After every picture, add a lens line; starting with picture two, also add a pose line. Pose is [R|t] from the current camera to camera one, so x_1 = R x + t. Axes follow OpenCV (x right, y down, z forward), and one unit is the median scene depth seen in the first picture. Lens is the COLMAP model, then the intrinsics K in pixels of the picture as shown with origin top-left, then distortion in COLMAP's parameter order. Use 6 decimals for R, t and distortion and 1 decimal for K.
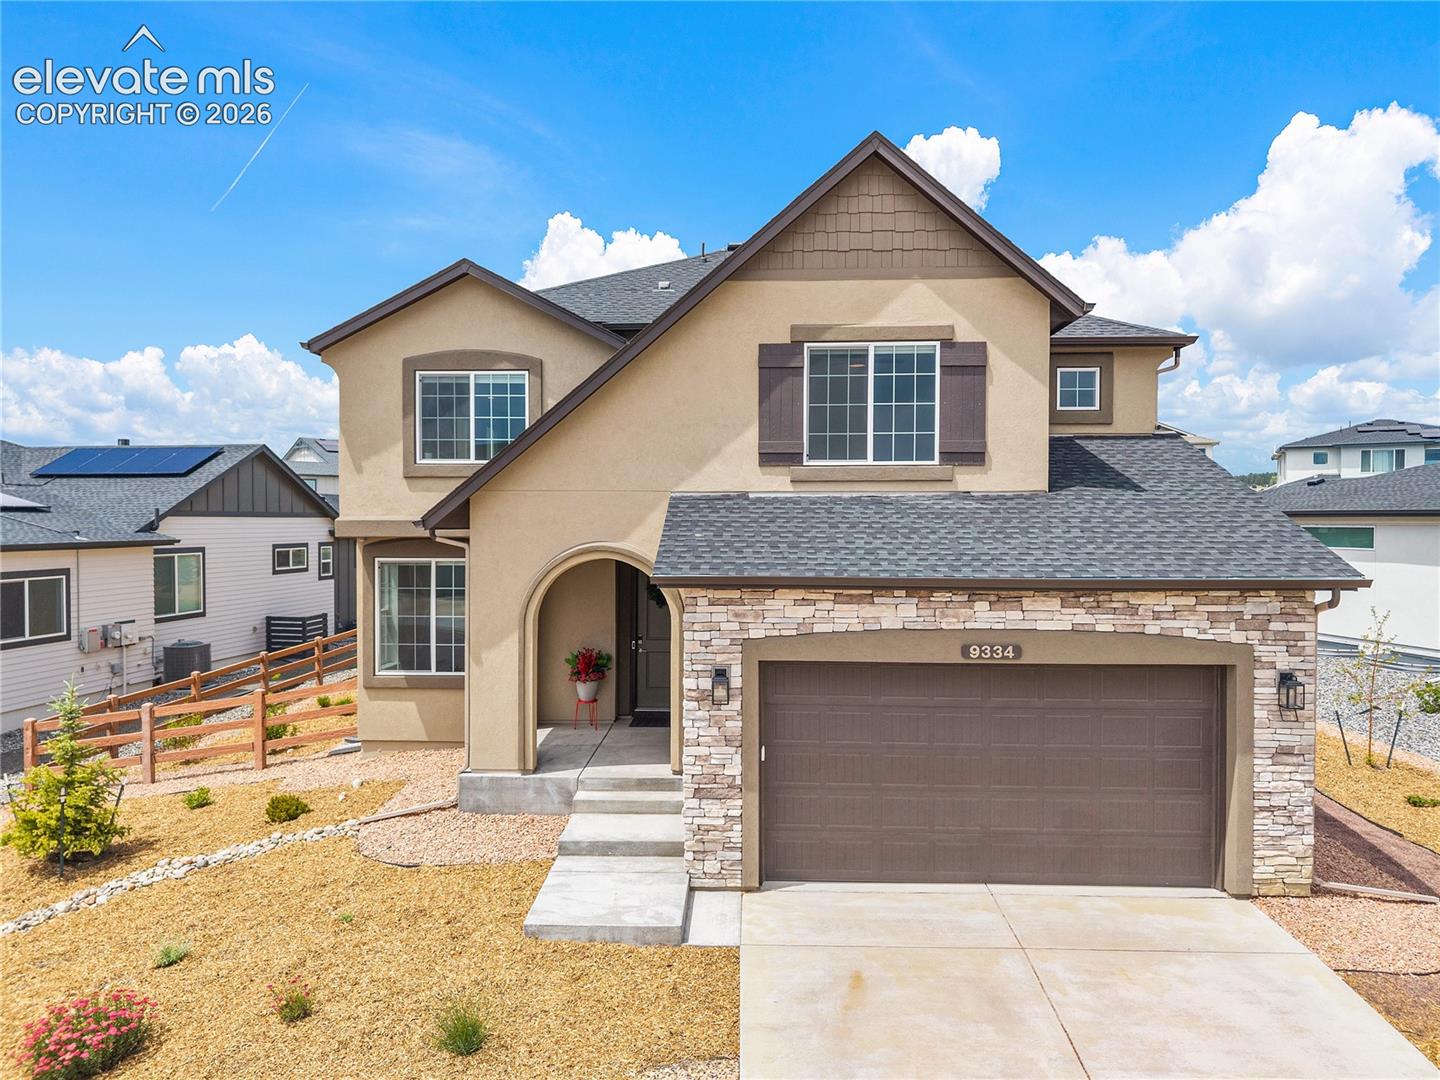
lens RADIAL K [[971.3, 0, 708.3], [0, 971.3, 543.4], [0, 0, 1]] dist [-0.001820, -0.006020]
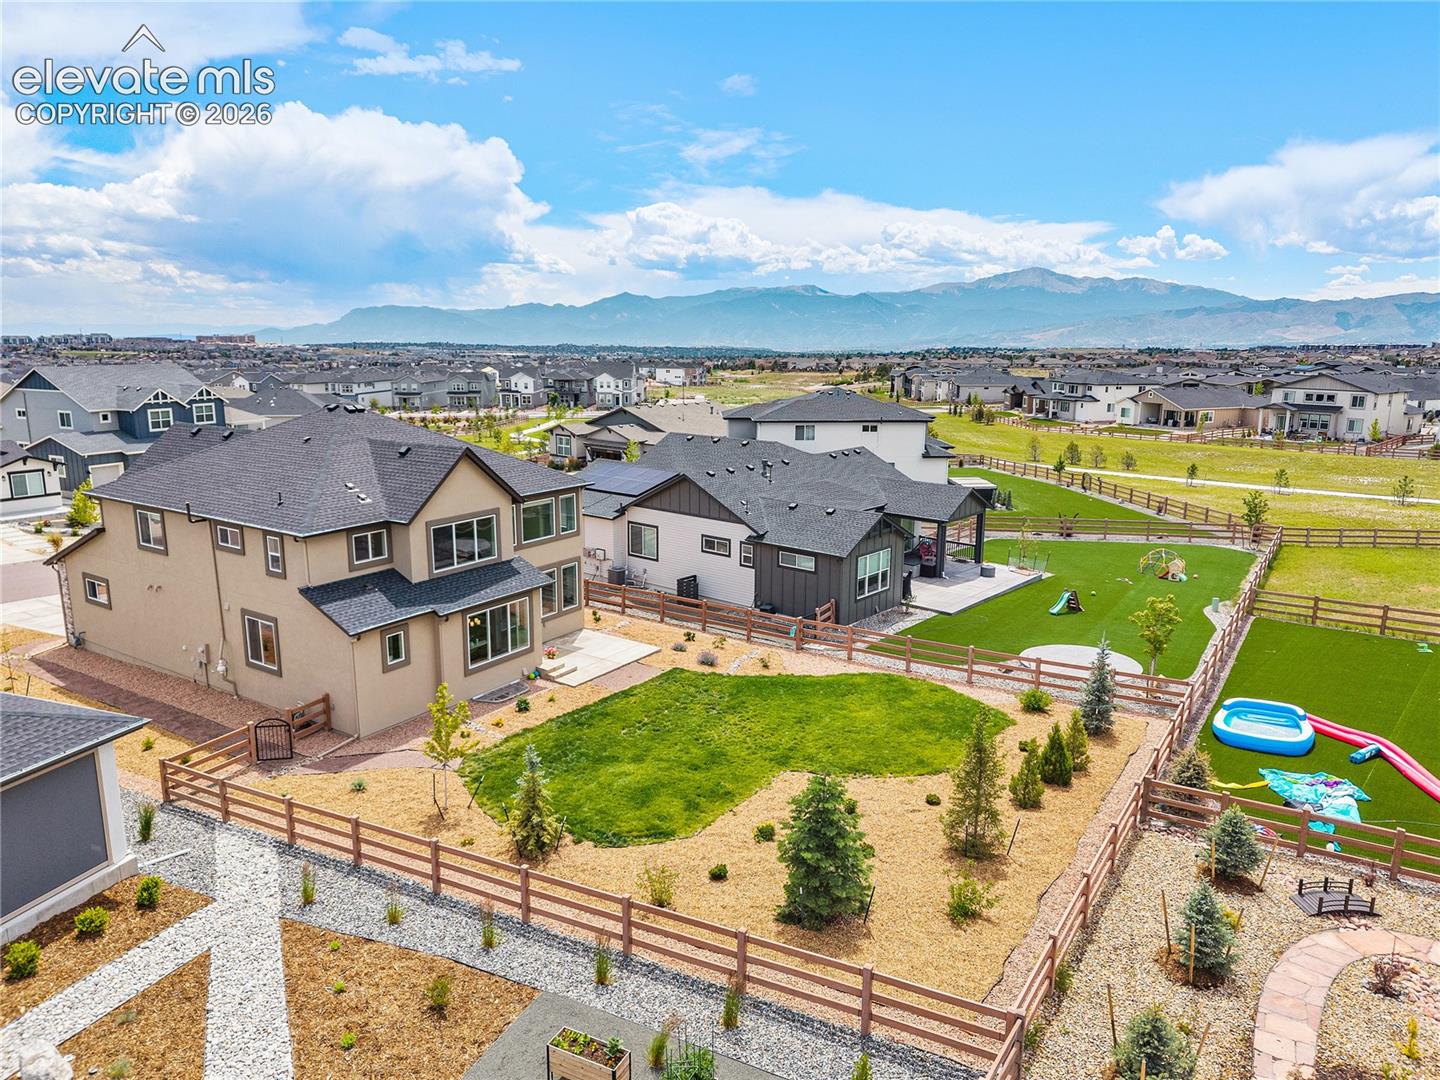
lens RADIAL K [[971.3, 0, 708.3], [0, 971.3, 543.4], [0, 0, 1]] dist [-0.001820, -0.006020]
pose [[-0.528451, 0.171685, -0.831423, 1.818148], [-0.022853, 0.976107, 0.216087, -0.675247], [0.848656, 0.133192, -0.511901, 3.704672]]
